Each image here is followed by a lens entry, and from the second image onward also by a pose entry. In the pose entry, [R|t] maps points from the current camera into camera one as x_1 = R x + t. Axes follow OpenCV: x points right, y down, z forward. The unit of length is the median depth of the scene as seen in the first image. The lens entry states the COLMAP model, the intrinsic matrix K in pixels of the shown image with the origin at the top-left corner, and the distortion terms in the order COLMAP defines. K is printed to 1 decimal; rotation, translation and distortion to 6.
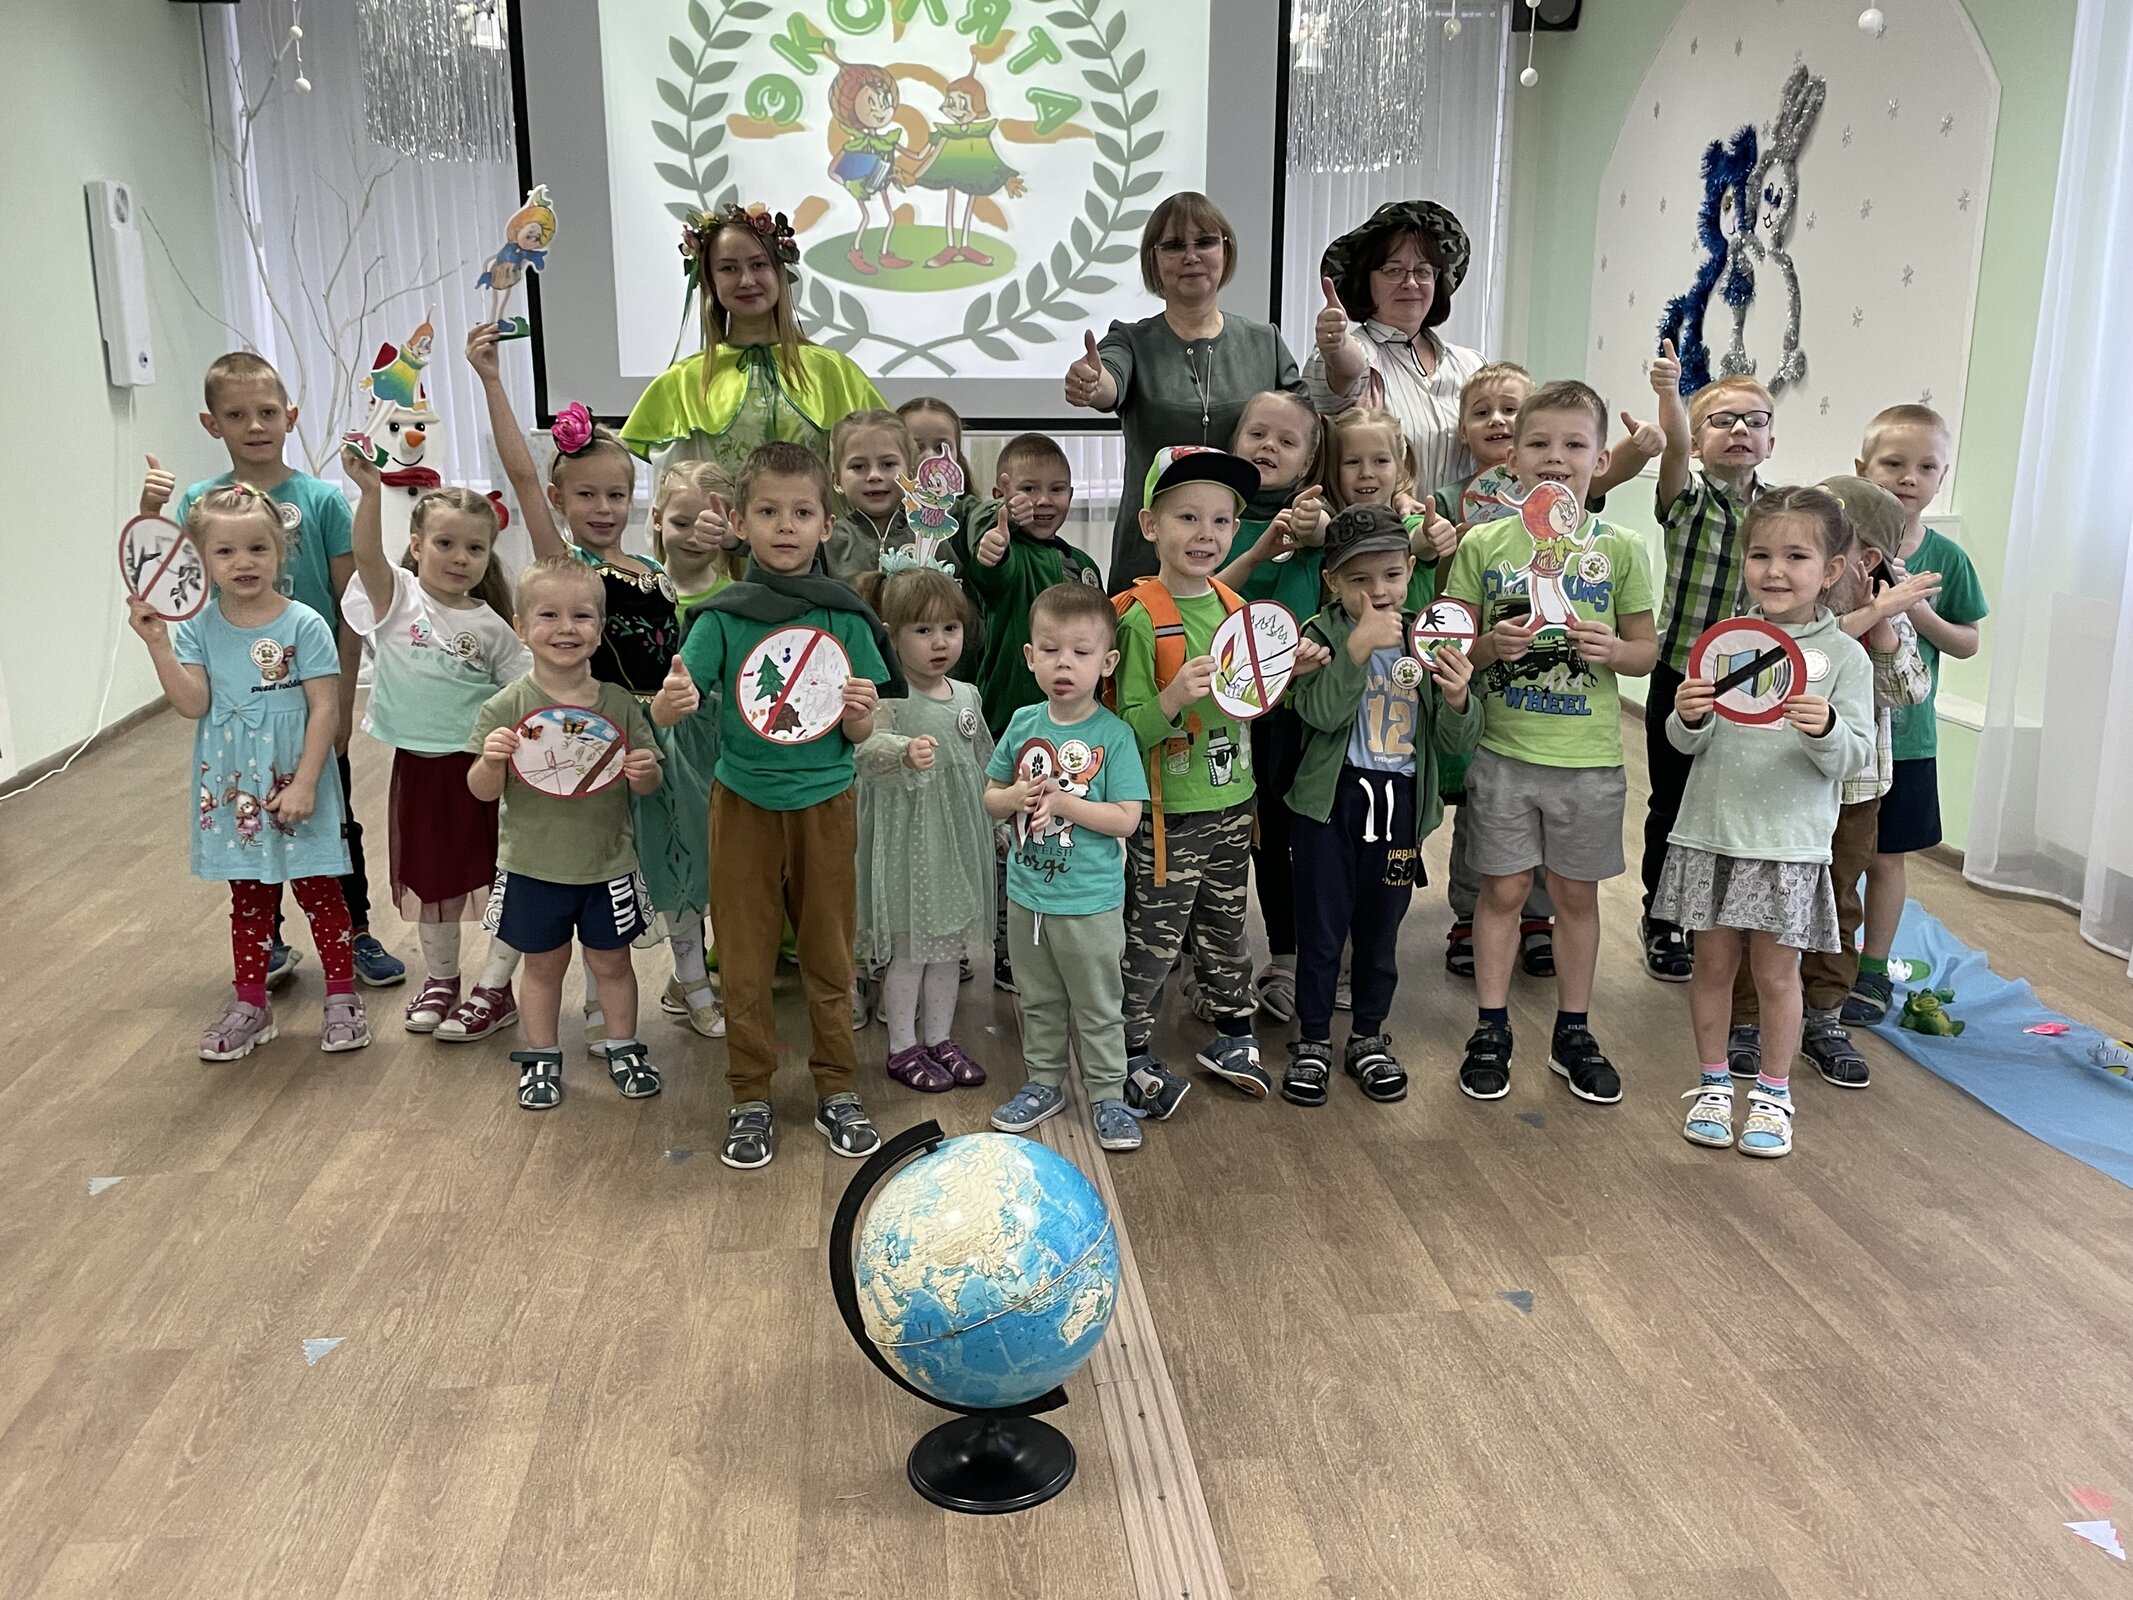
lens RADIAL K [[1993.4, 0, 1078.5], [0, 1993.4, 808.9], [0, 0, 1]] dist [0.086791, -0.007270]
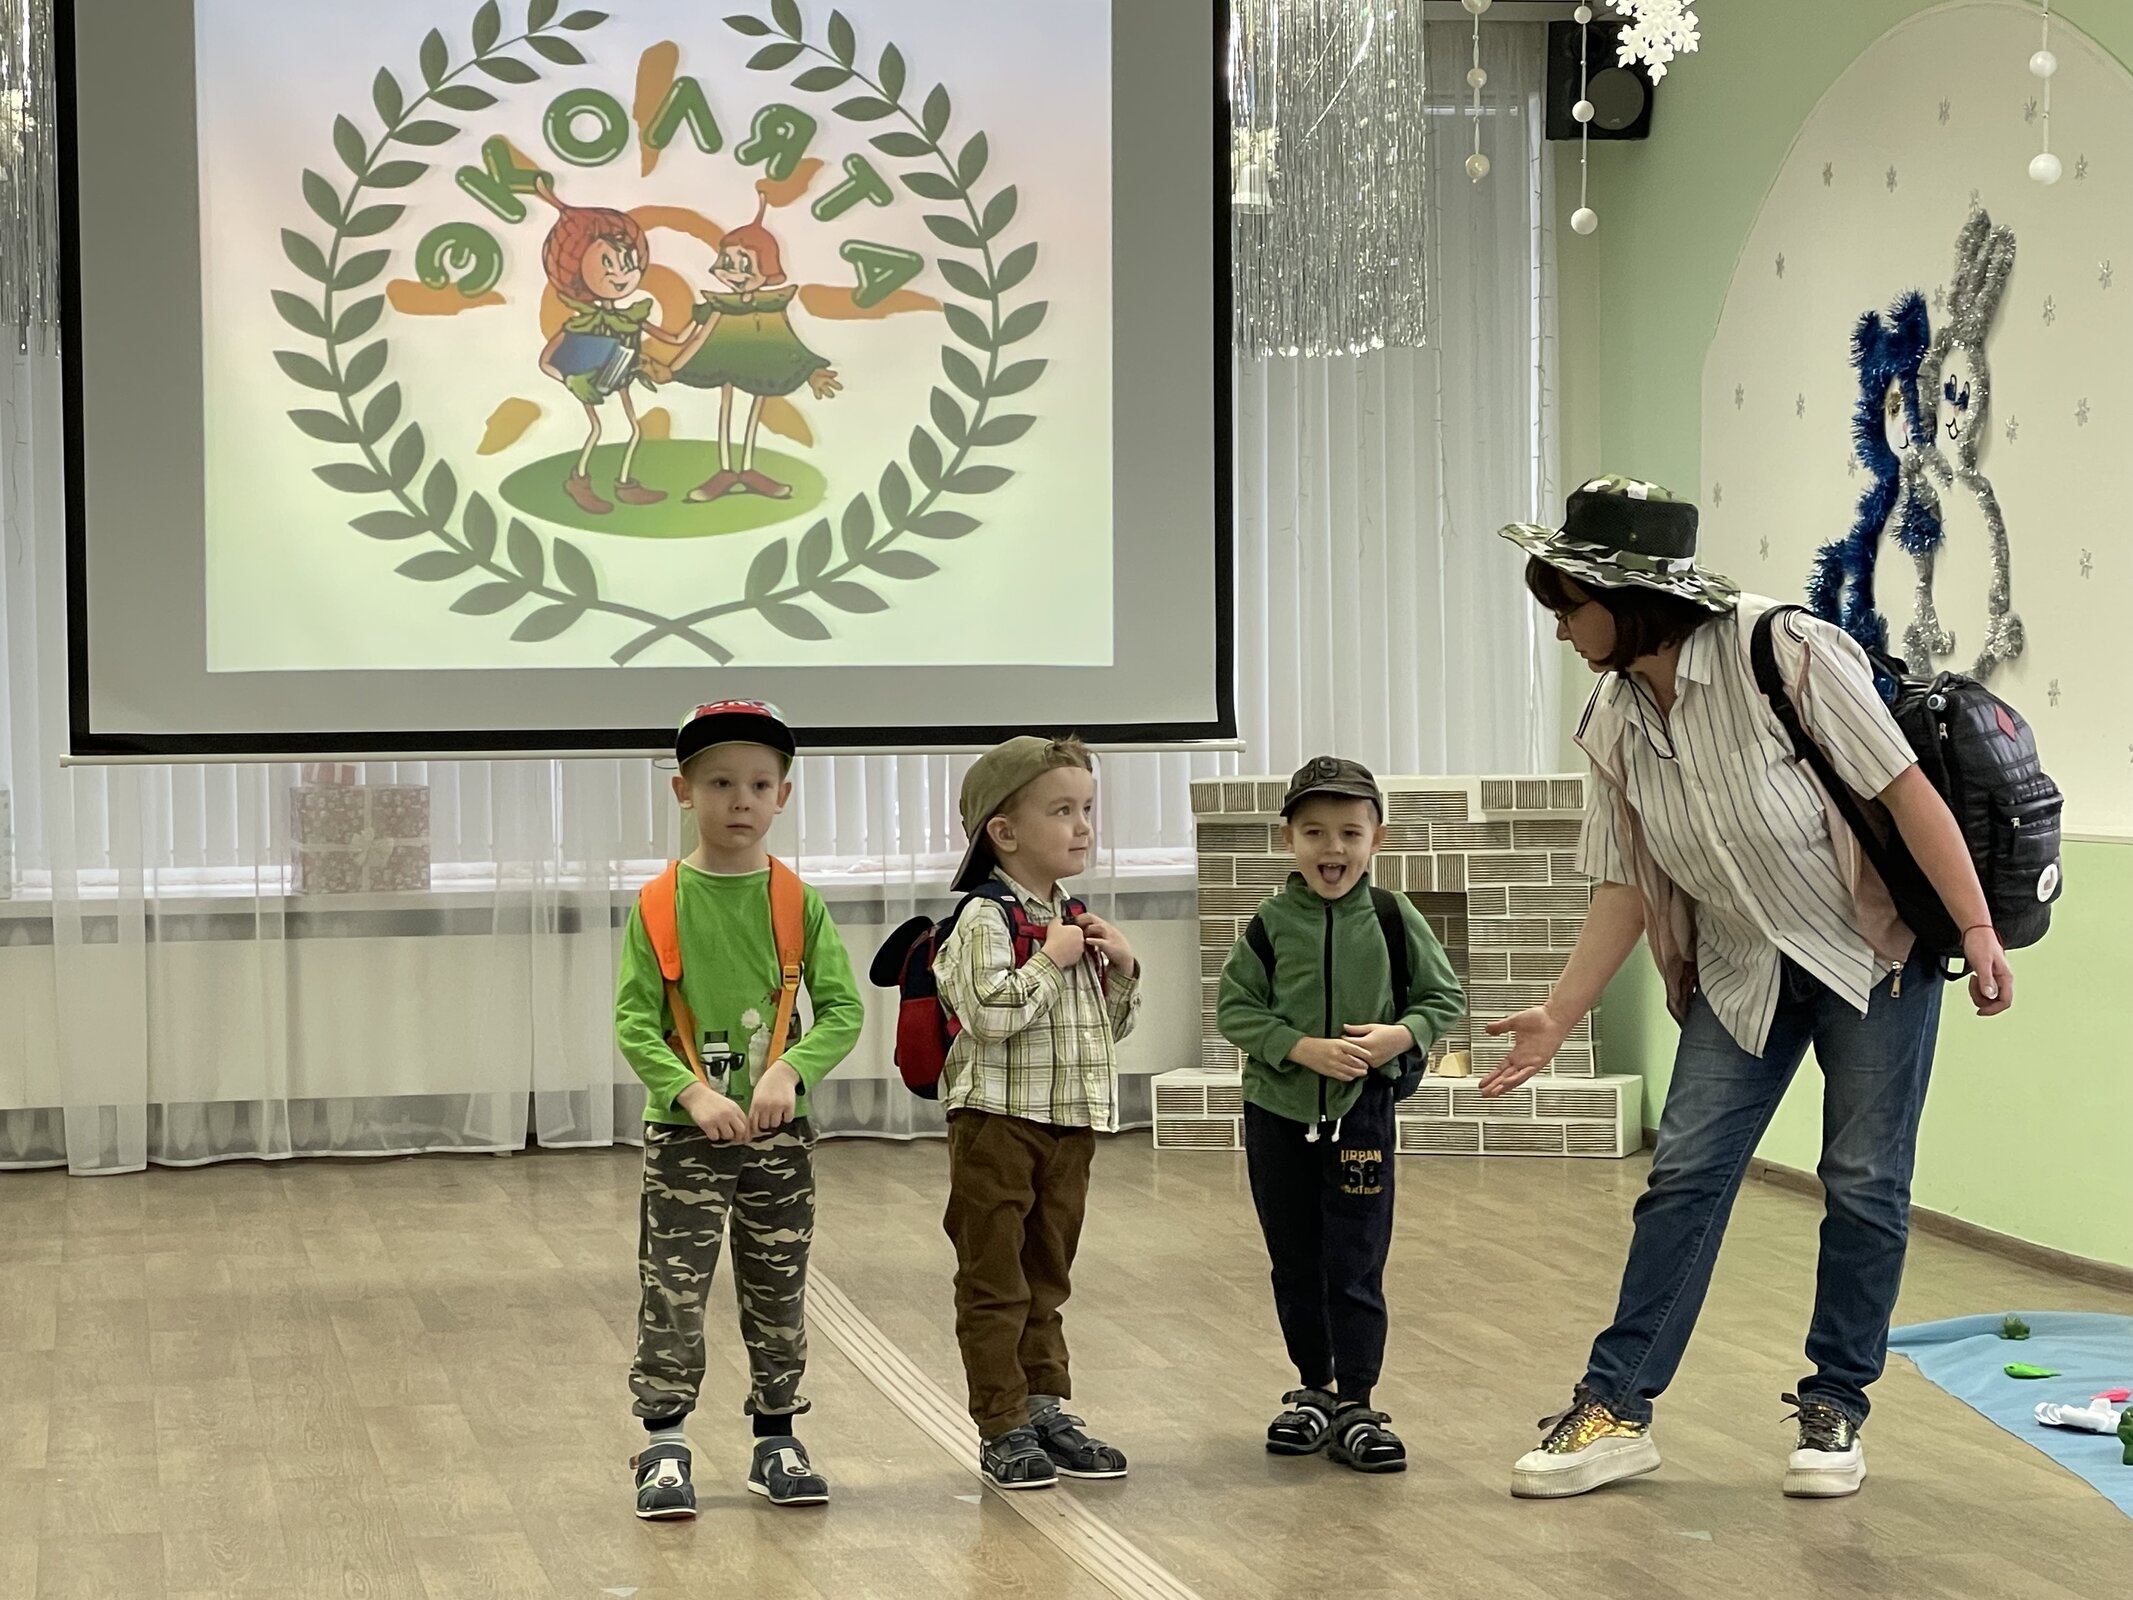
lens RADIAL K [[4505.0, 0, 1065.3], [0, 4505.0, 798.8], [0, 0, 1]] dist [0.239693, 0.000000]
pose [[0.994926, -0.015214, 0.099454, -0.101447], [0.035077, 0.978930, -0.201160, 0.121368], [-0.094298, 0.203628, 0.974497, -0.411265]]
